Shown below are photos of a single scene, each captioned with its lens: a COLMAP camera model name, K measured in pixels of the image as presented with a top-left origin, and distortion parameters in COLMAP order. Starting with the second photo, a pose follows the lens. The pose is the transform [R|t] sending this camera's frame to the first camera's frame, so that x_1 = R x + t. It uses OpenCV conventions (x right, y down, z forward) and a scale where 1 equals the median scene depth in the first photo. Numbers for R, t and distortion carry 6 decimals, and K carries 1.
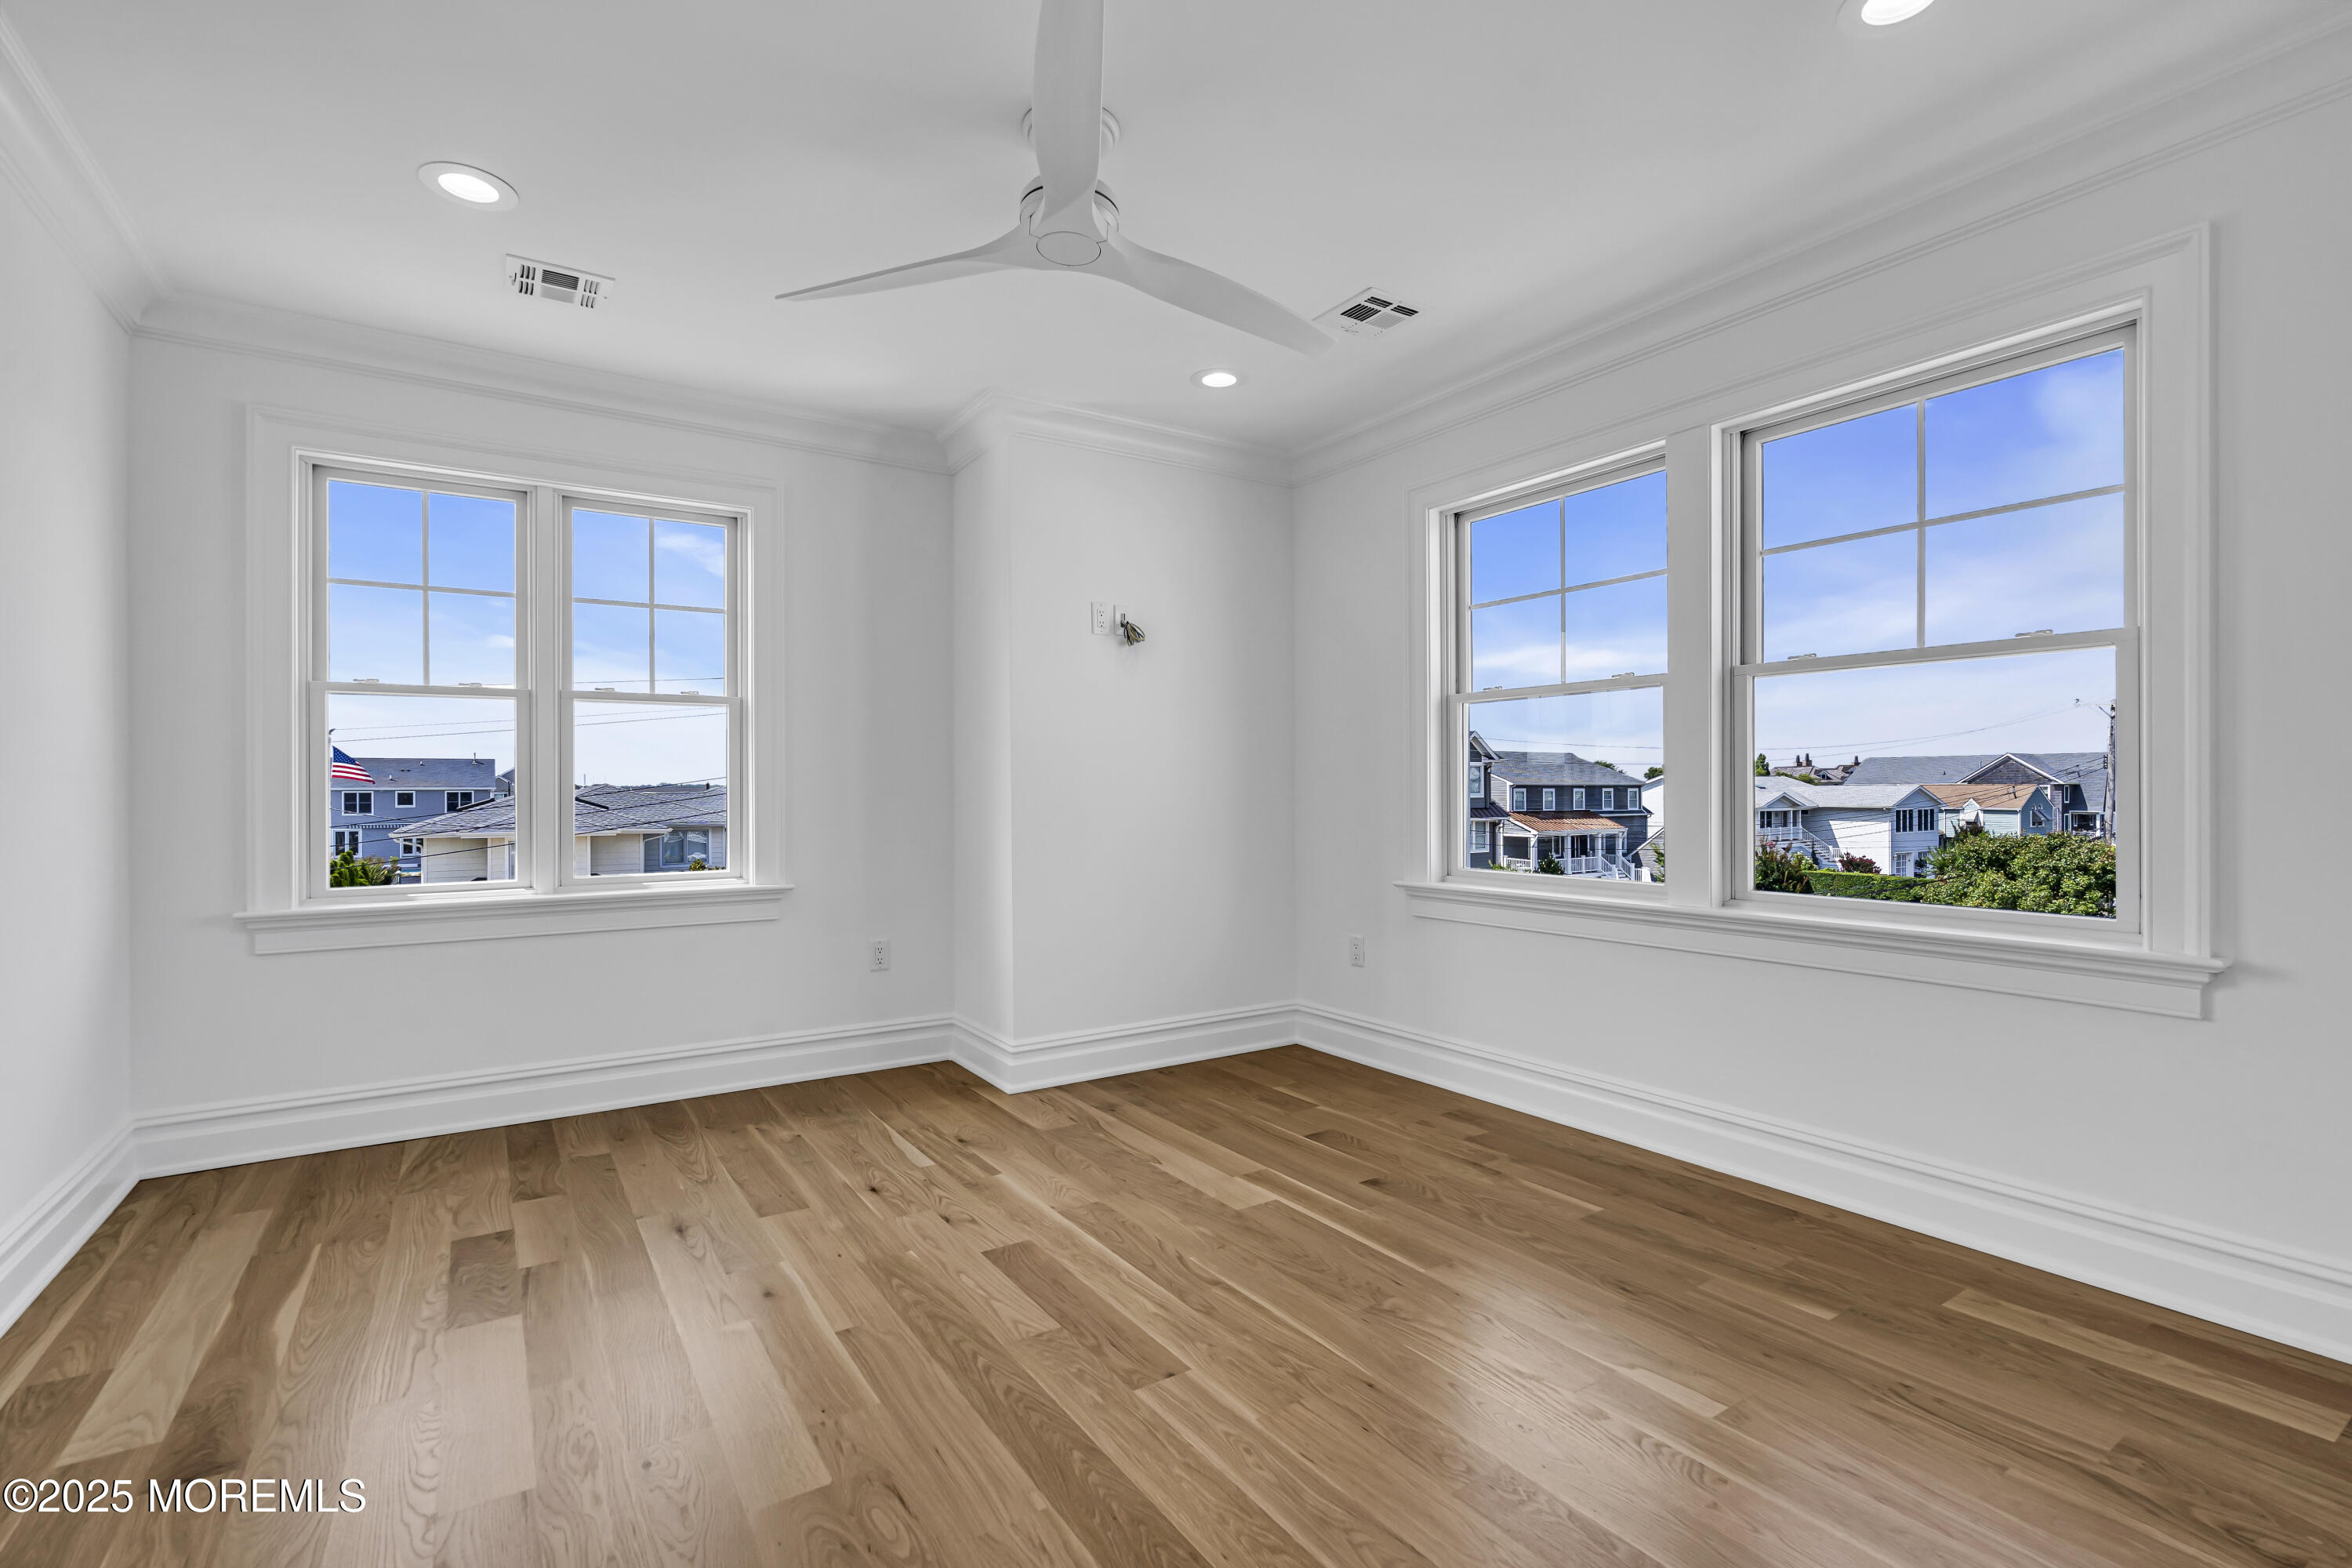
lens RADIAL K [[1065.1, 0, 1173.1], [0, 1065.1, 790.6], [0, 0, 1]] dist [-0.000693, -0.000122]
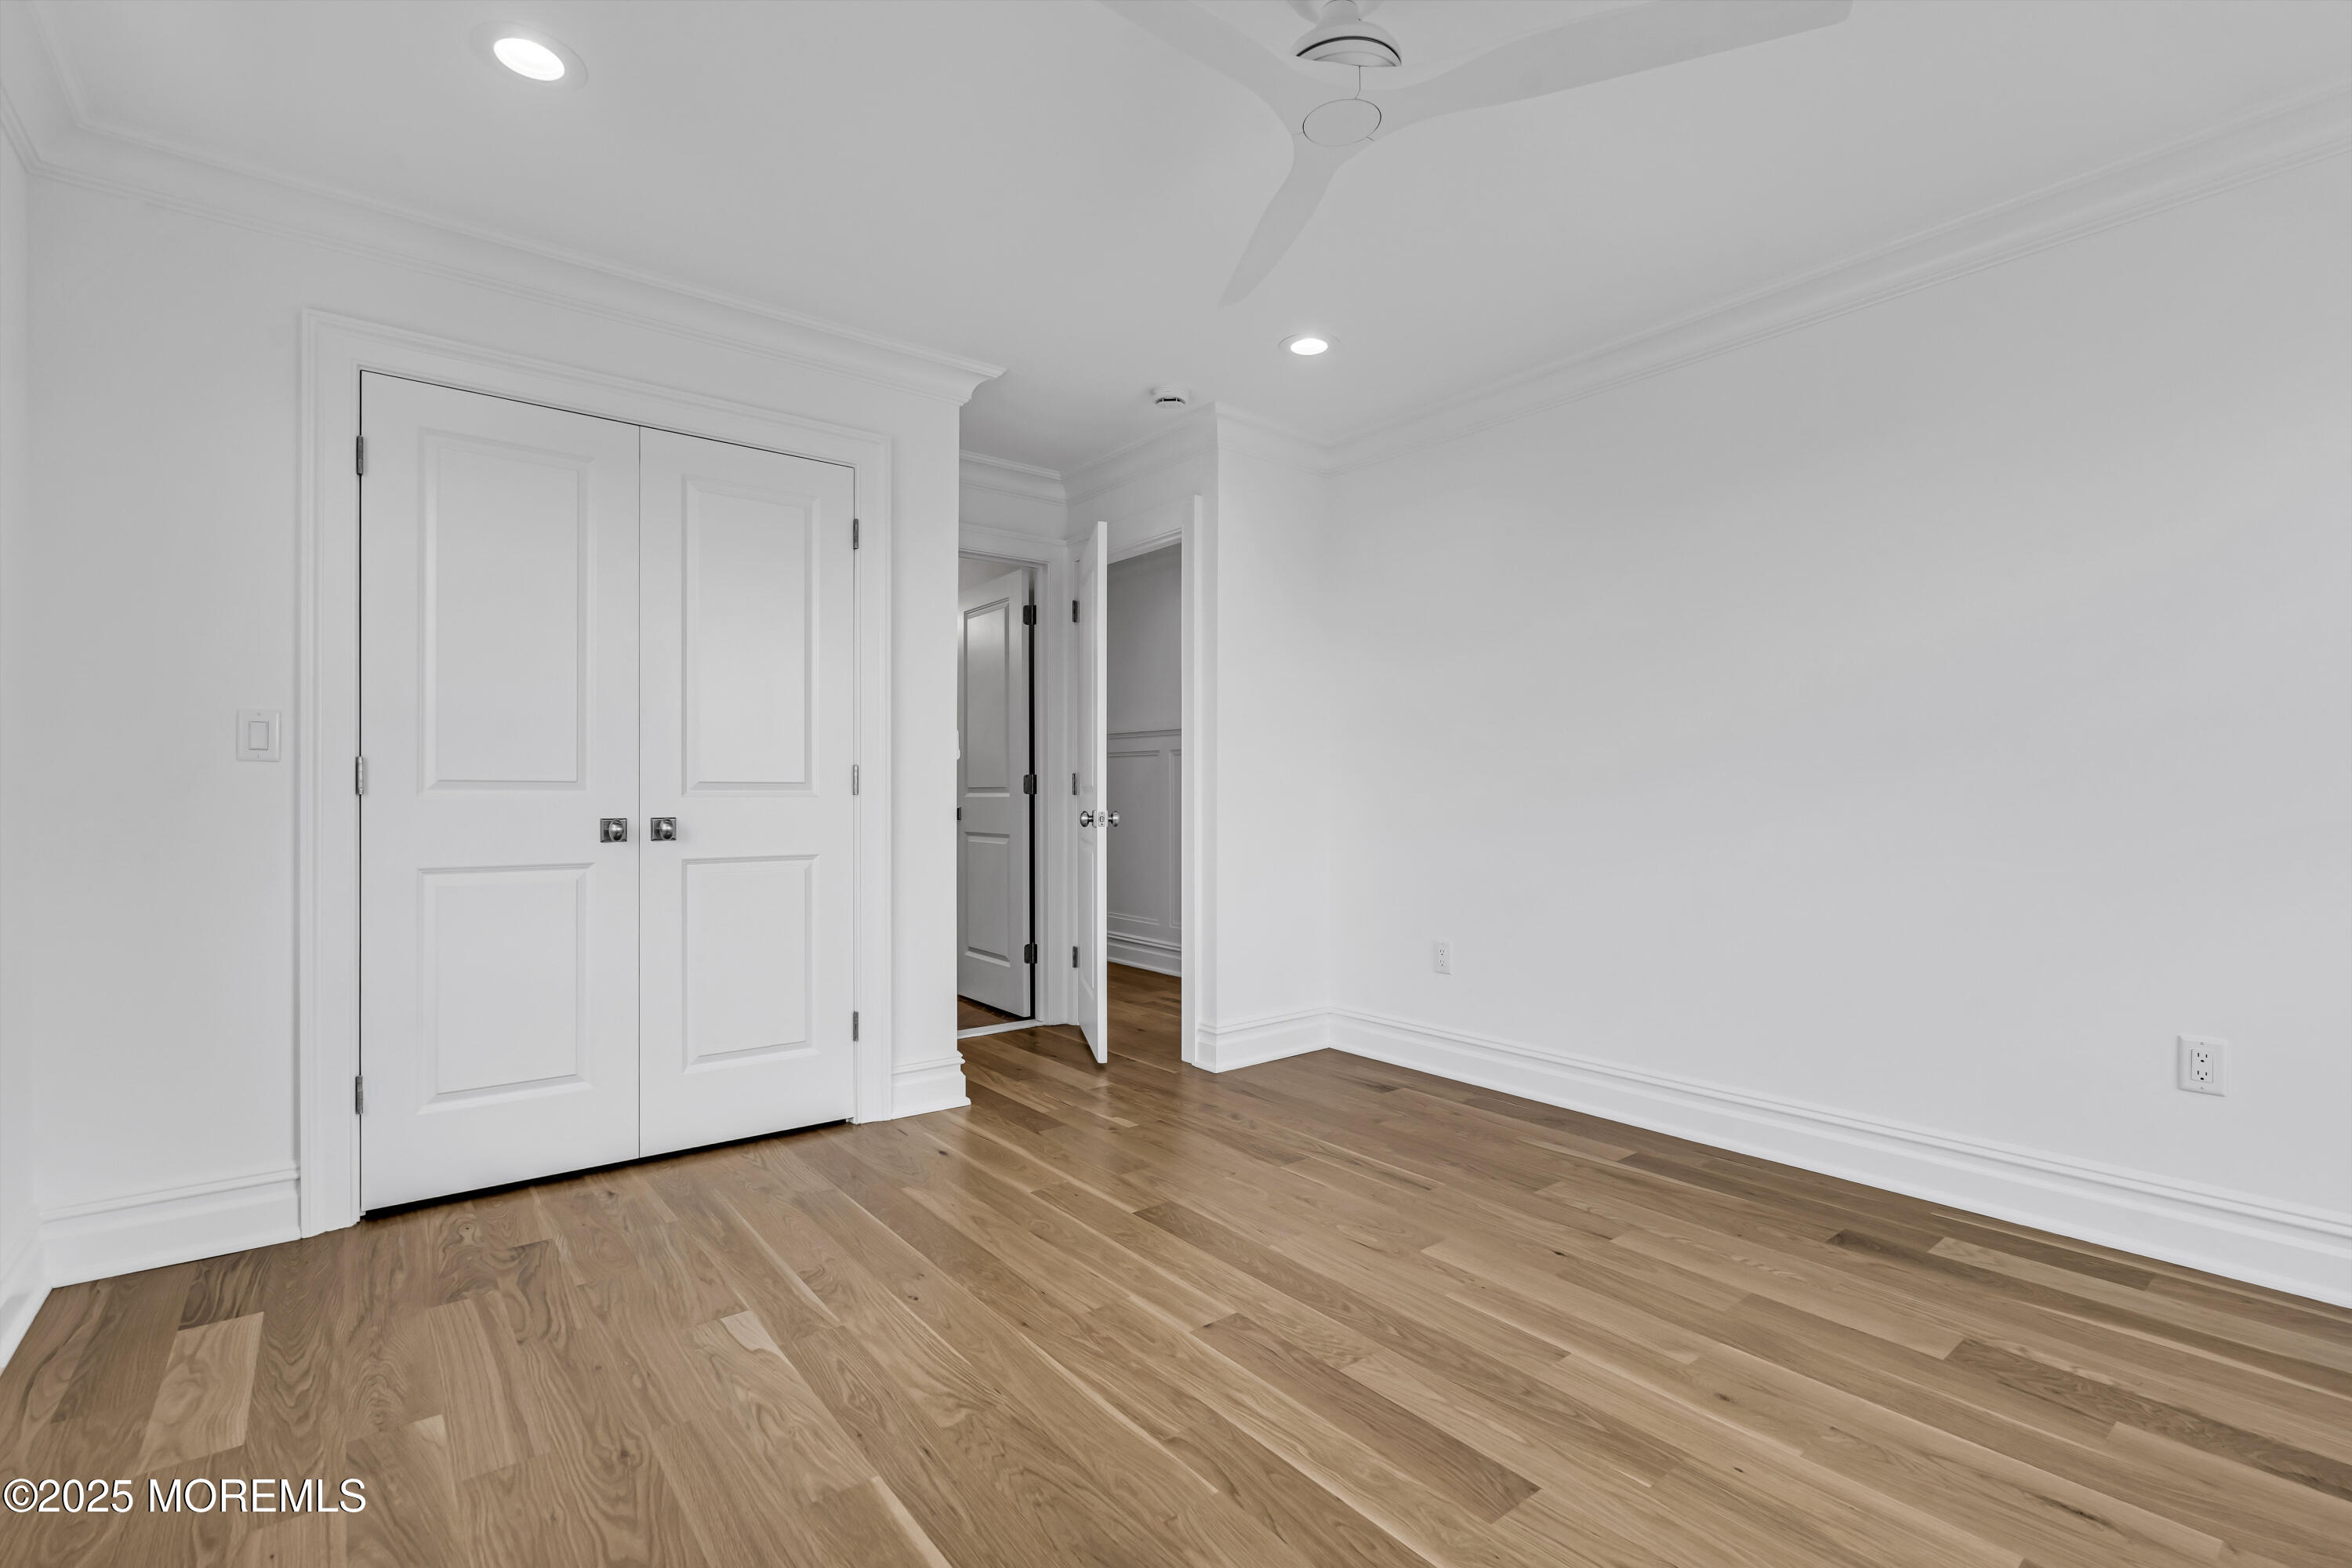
lens RADIAL K [[1065.1, 0, 1173.1], [0, 1065.1, 790.6], [0, 0, 1]] dist [-0.000693, -0.000122]
pose [[-0.996346, 0.006035, -0.085196, 0.114929], [0.006354, 0.999974, -0.003475, 0.012503], [0.085173, -0.004004, -0.996358, 1.971848]]
